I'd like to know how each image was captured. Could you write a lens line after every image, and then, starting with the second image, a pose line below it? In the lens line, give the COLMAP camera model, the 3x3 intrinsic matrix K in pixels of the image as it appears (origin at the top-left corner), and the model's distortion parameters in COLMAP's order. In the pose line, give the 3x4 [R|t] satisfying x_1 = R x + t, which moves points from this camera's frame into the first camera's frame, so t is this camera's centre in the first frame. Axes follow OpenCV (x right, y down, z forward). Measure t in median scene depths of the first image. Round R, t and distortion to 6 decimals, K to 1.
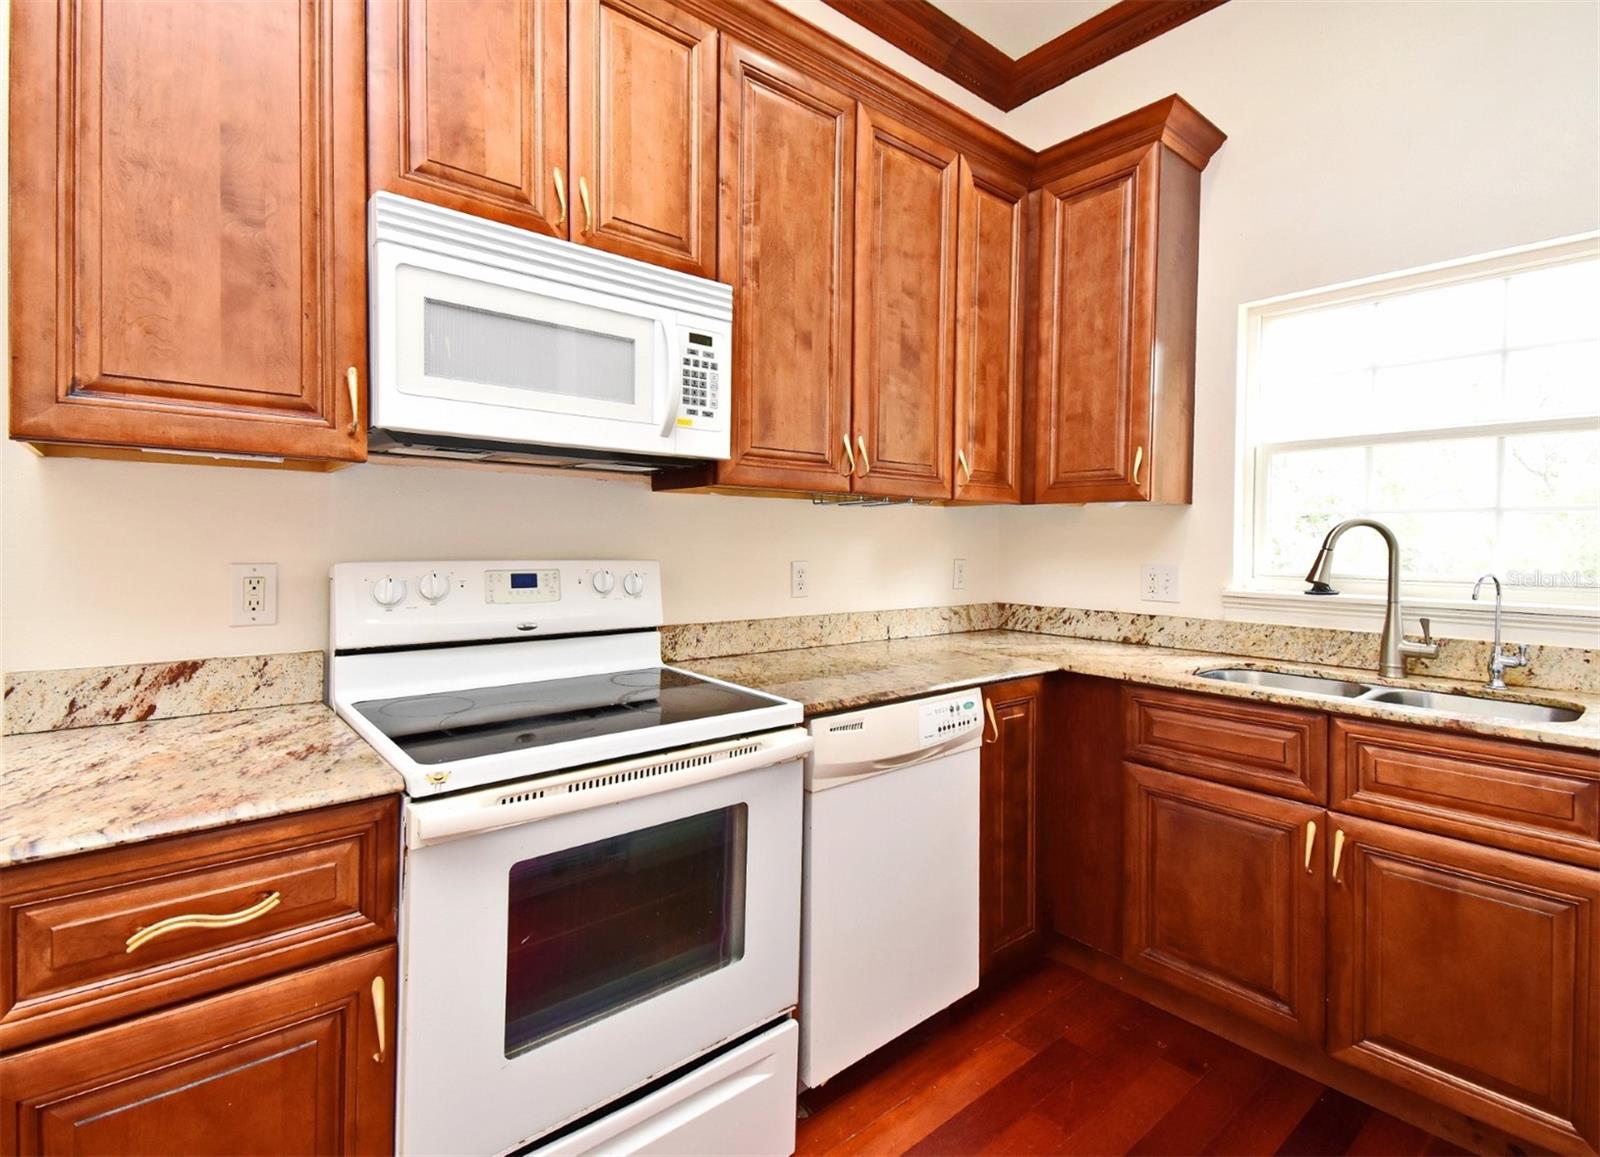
lens RADIAL K [[802.7, 0, 797.5], [0, 802.7, 549.3], [0, 0, 1]] dist [0.037145, -0.023162]
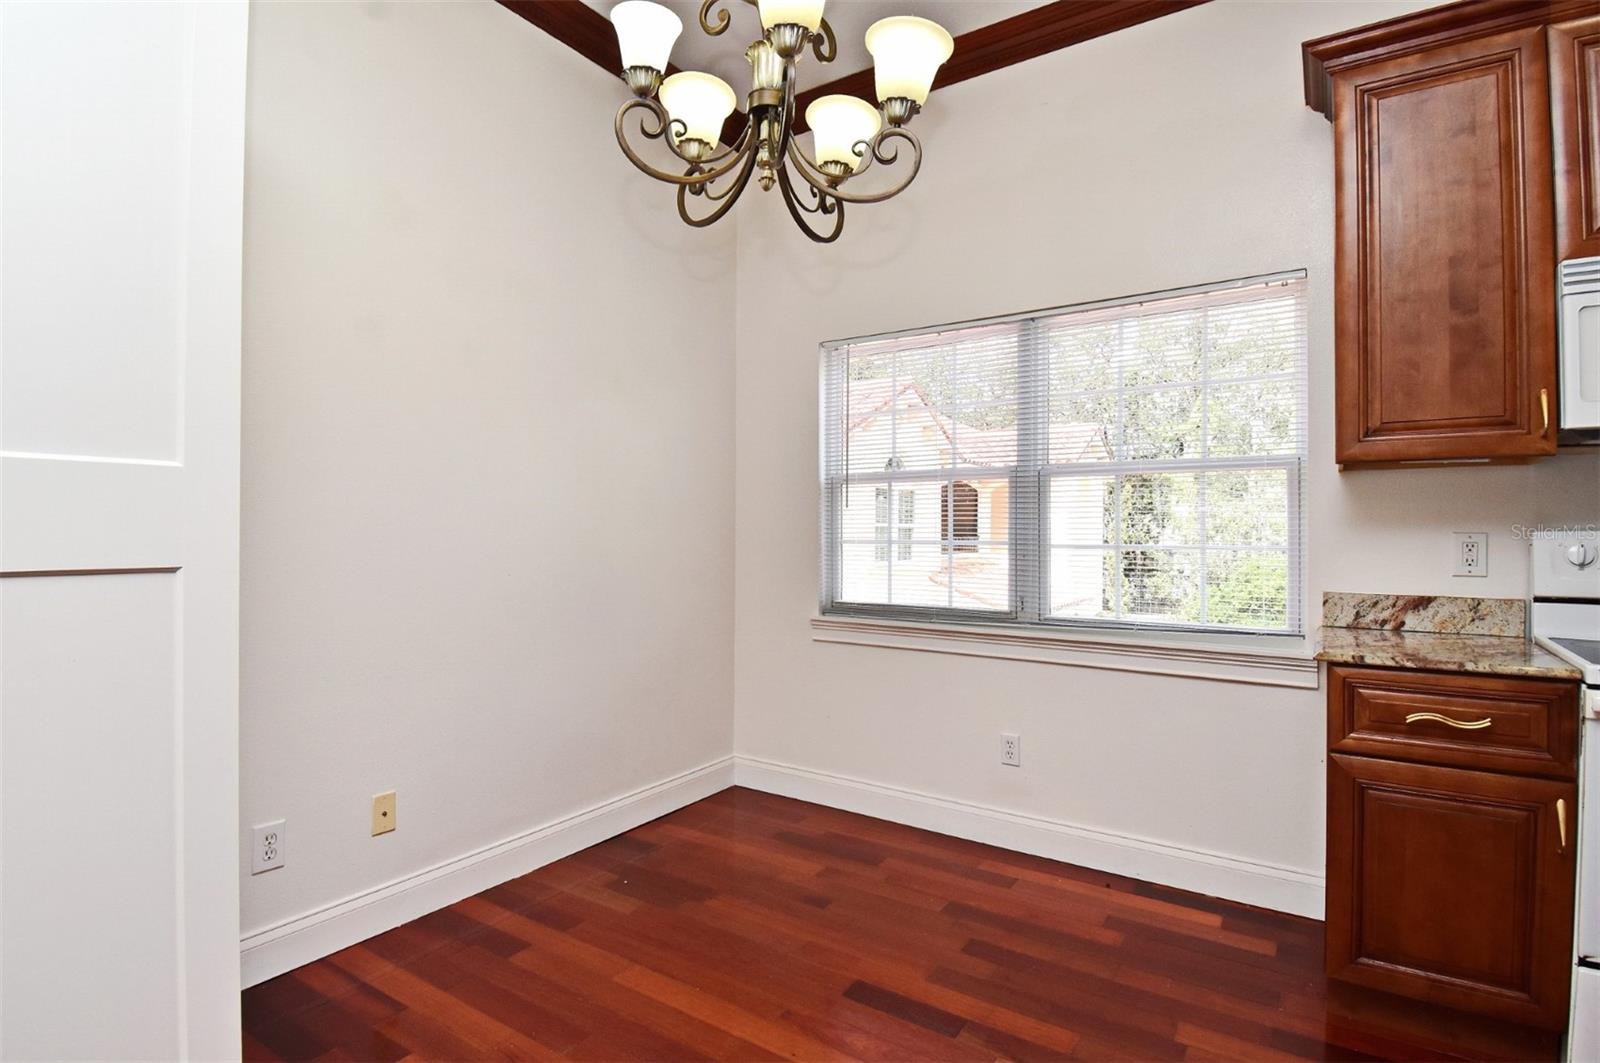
lens RADIAL K [[778.5, 0, 800.0], [0, 778.5, 531.5], [0, 0, 1]] dist [0.019209, -0.025325]
pose [[0.279438, -0.012034, -0.960088, 0.373289], [-0.008611, 0.999850, -0.015039, 0.052523], [0.960125, 0.012469, 0.279293, -0.604642]]
